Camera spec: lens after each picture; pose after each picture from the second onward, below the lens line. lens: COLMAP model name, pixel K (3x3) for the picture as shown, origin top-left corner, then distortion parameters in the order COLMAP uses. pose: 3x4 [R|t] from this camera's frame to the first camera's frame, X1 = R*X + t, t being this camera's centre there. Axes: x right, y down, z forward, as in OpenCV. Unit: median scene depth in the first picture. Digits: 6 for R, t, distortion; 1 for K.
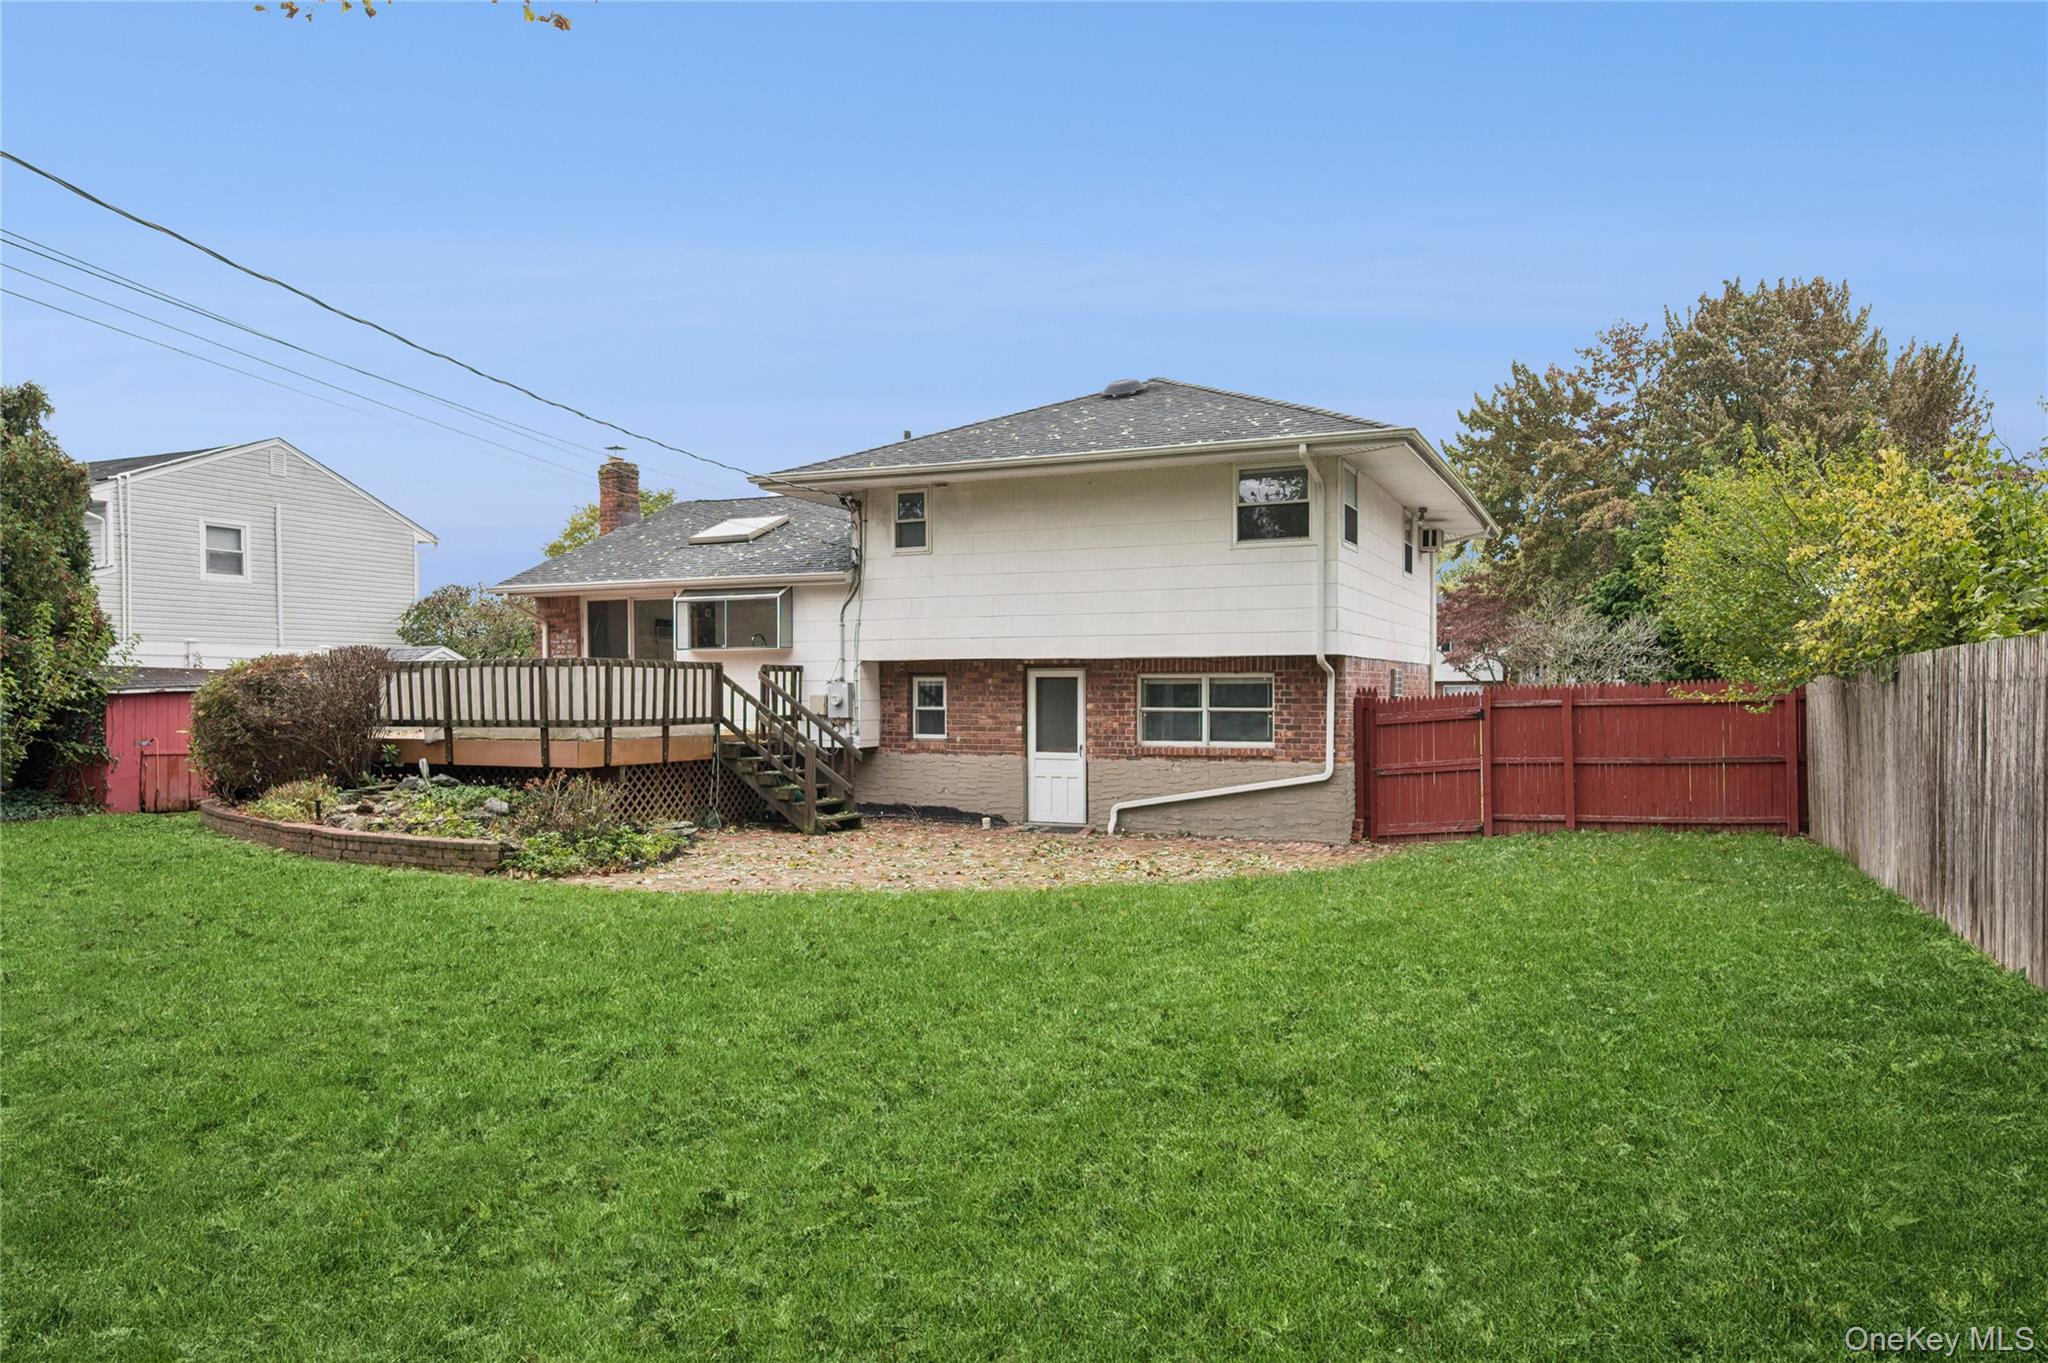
lens RADIAL K [[1280.8, 0, 1002.5], [0, 1280.8, 722.0], [0, 0, 1]] dist [-0.002234, -0.002826]
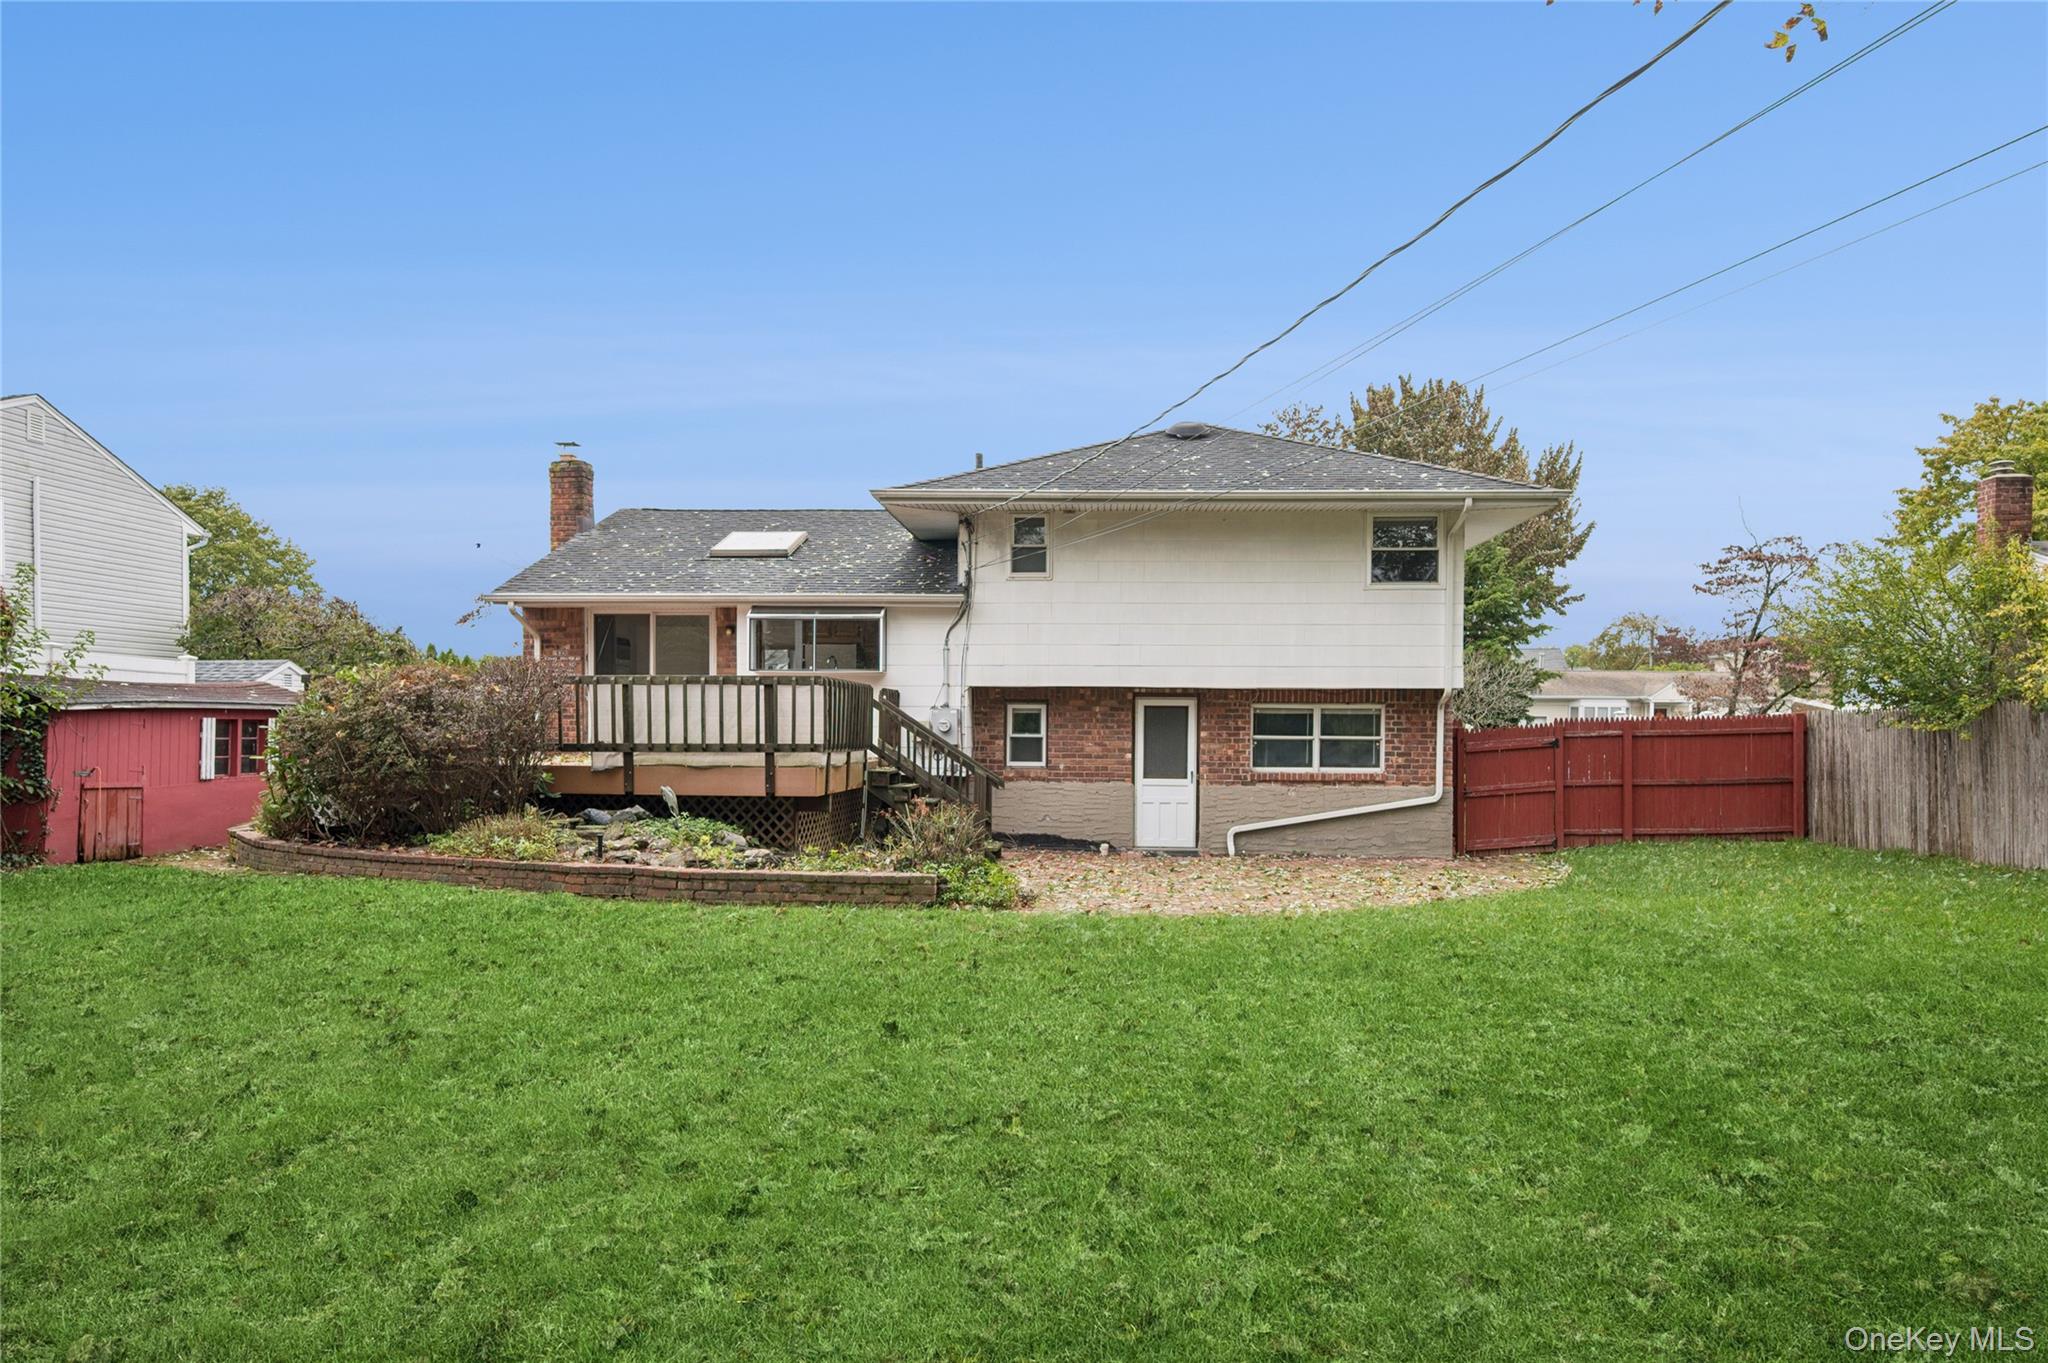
lens RADIAL K [[1280.8, 0, 1004.3], [0, 1280.8, 734.1], [0, 0, 1]] dist [-0.002234, -0.002826]
pose [[0.940425, 0.006882, 0.339931, -0.435408], [-0.000495, 0.999822, -0.018873, 0.007365], [-0.340000, 0.017581, 0.940261, 0.079627]]
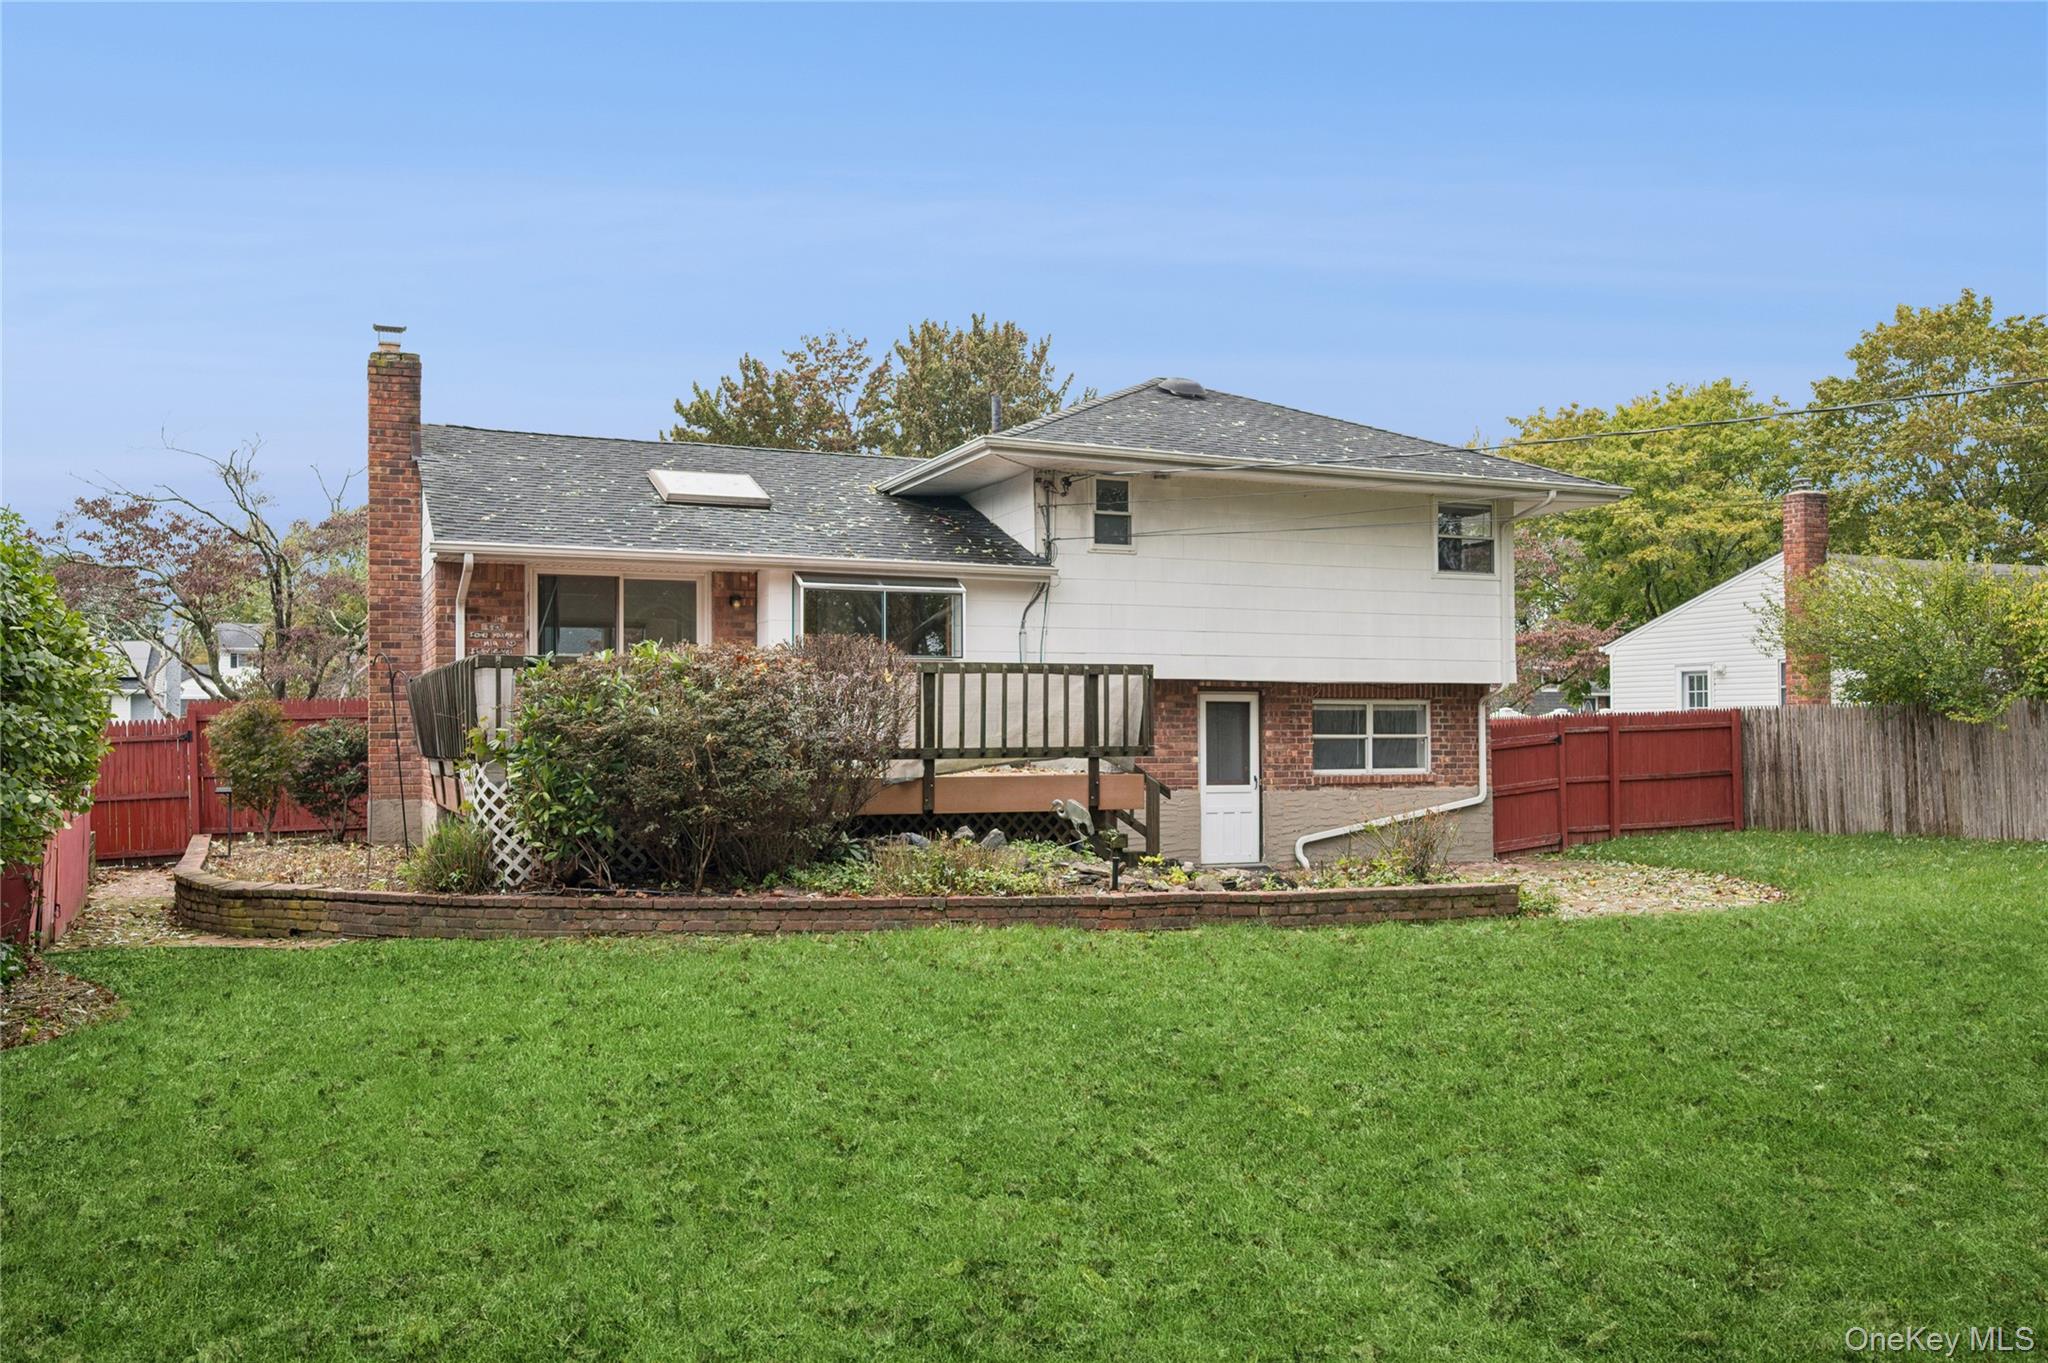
lens RADIAL K [[1678.9, 0, 978.9], [0, 1678.9, 653.5], [0, 0, 1]] dist [-0.007025, -0.006102]
pose [[0.684850, 0.036253, 0.727781, -0.953806], [0.018221, 0.997597, -0.066840, 0.007291], [-0.728456, 0.059036, 0.682544, 0.323680]]
